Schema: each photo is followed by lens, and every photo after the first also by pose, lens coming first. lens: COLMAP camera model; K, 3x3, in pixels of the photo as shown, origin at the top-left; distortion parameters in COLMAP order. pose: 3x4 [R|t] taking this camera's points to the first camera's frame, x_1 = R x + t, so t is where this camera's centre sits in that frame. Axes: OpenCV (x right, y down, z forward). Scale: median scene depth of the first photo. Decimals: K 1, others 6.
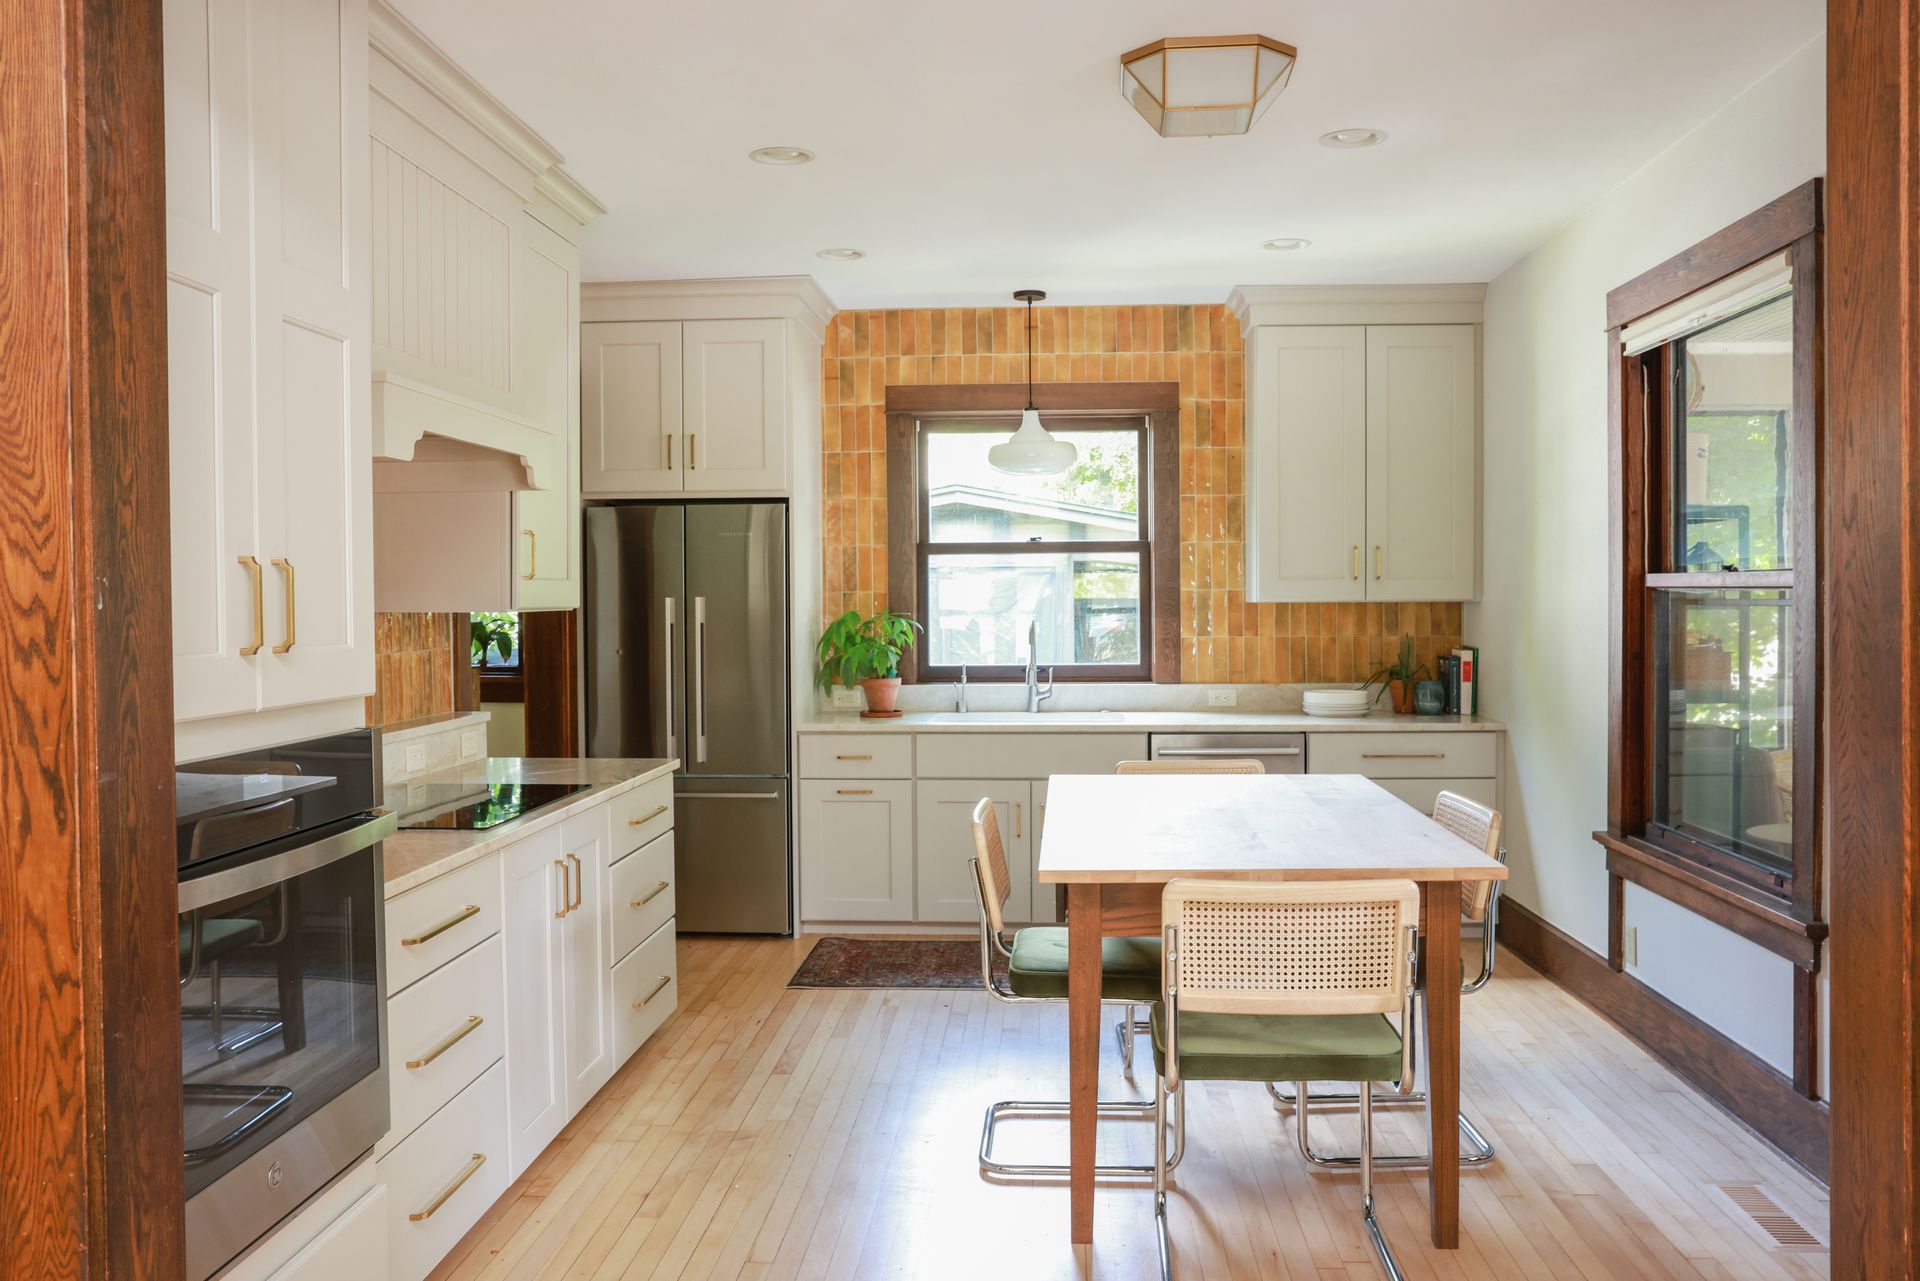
lens RADIAL K [[1581.8, 0, 960.0], [0, 1581.8, 640.5], [0, 0, 1]] dist [-0.011649, -0.000660]
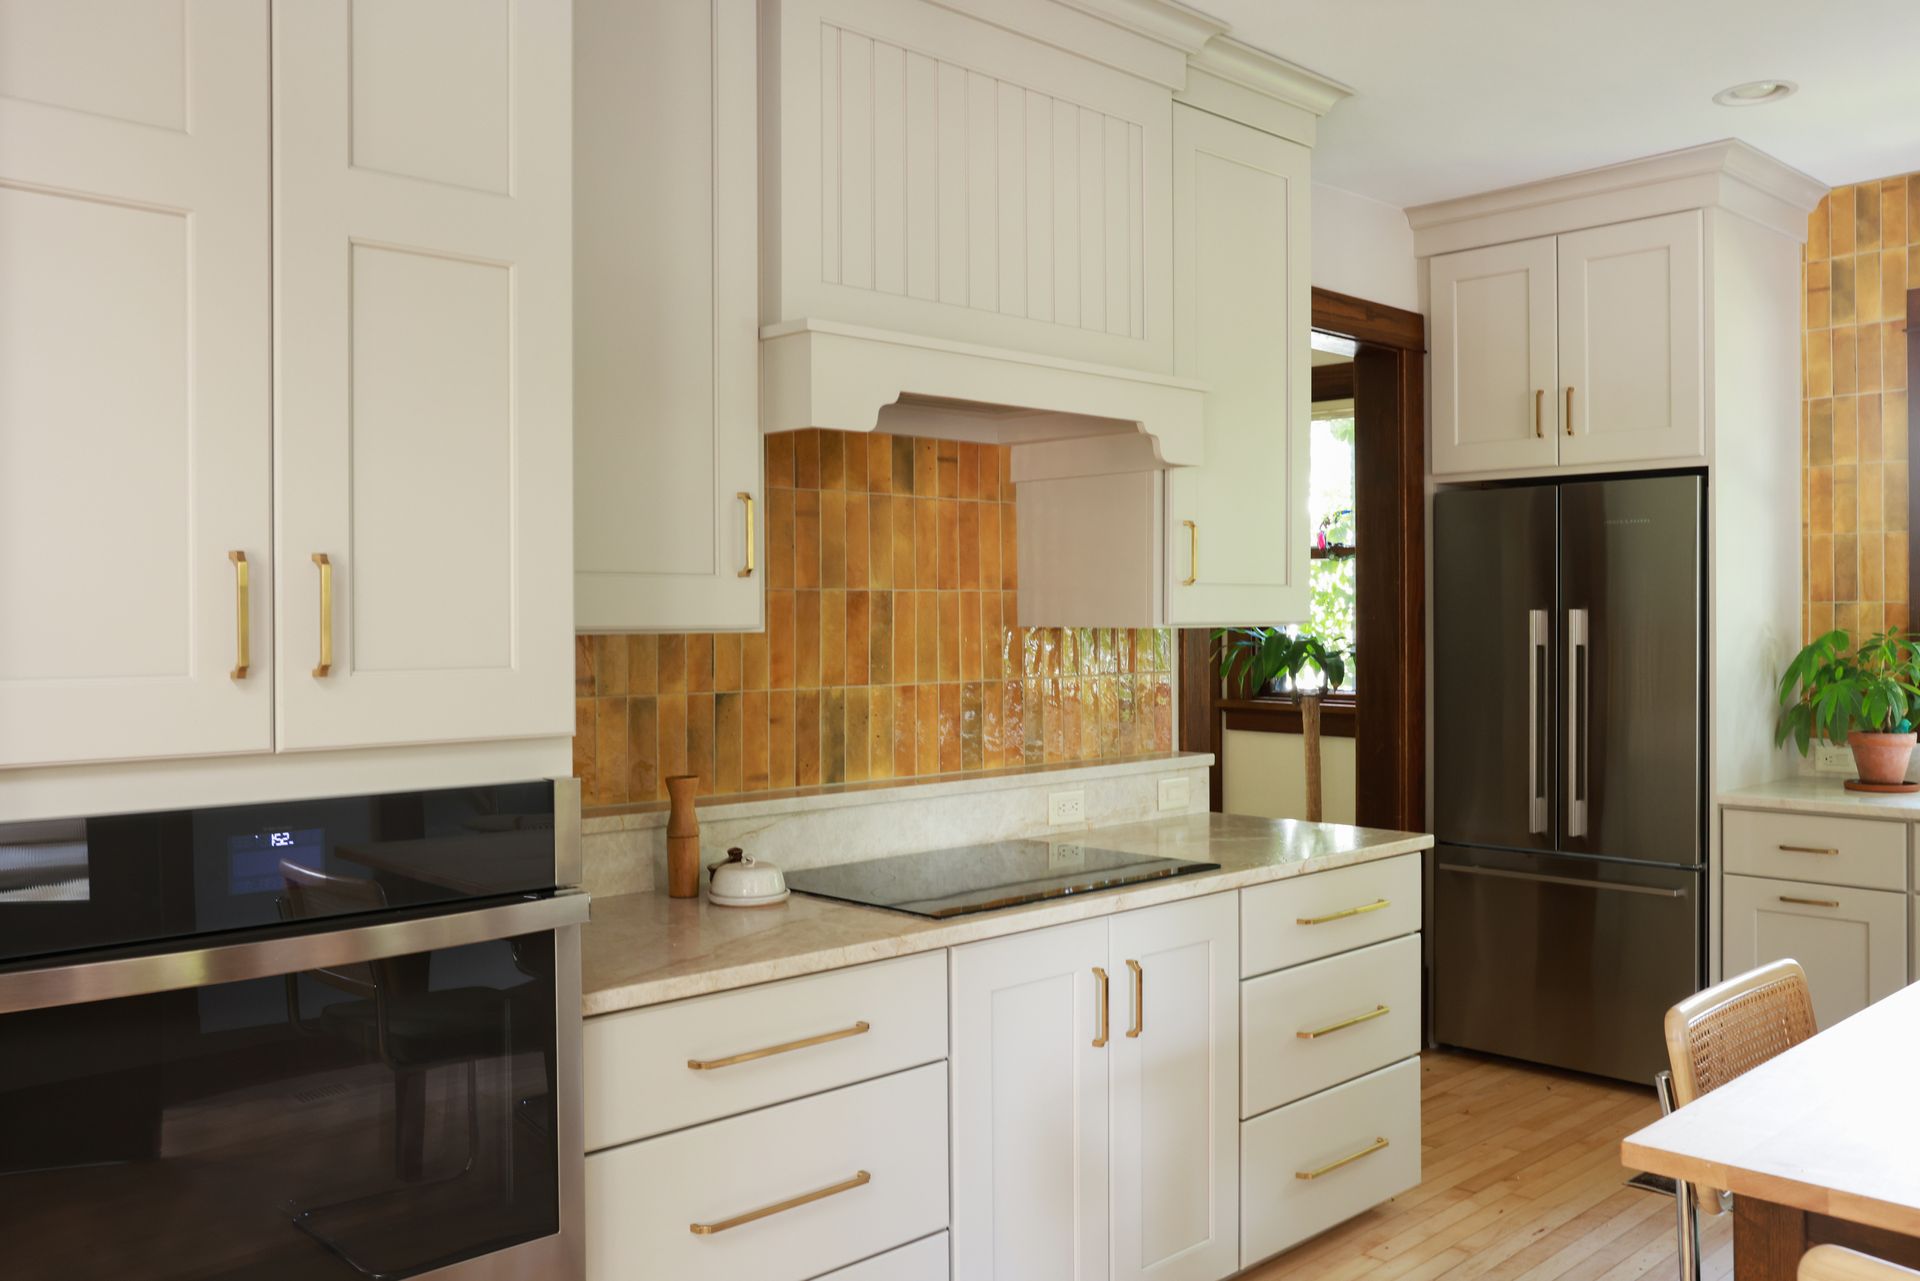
lens RADIAL K [[1648.9, 0, 960.0], [0, 1648.9, 640.5], [0, 0, 1]] dist [0.012003, 0.011350]
pose [[0.751344, 0.013103, -0.659781, 0.123468], [-0.018815, 0.999822, -0.001570, -0.006605], [0.659642, 0.013593, 0.751457, 0.236187]]
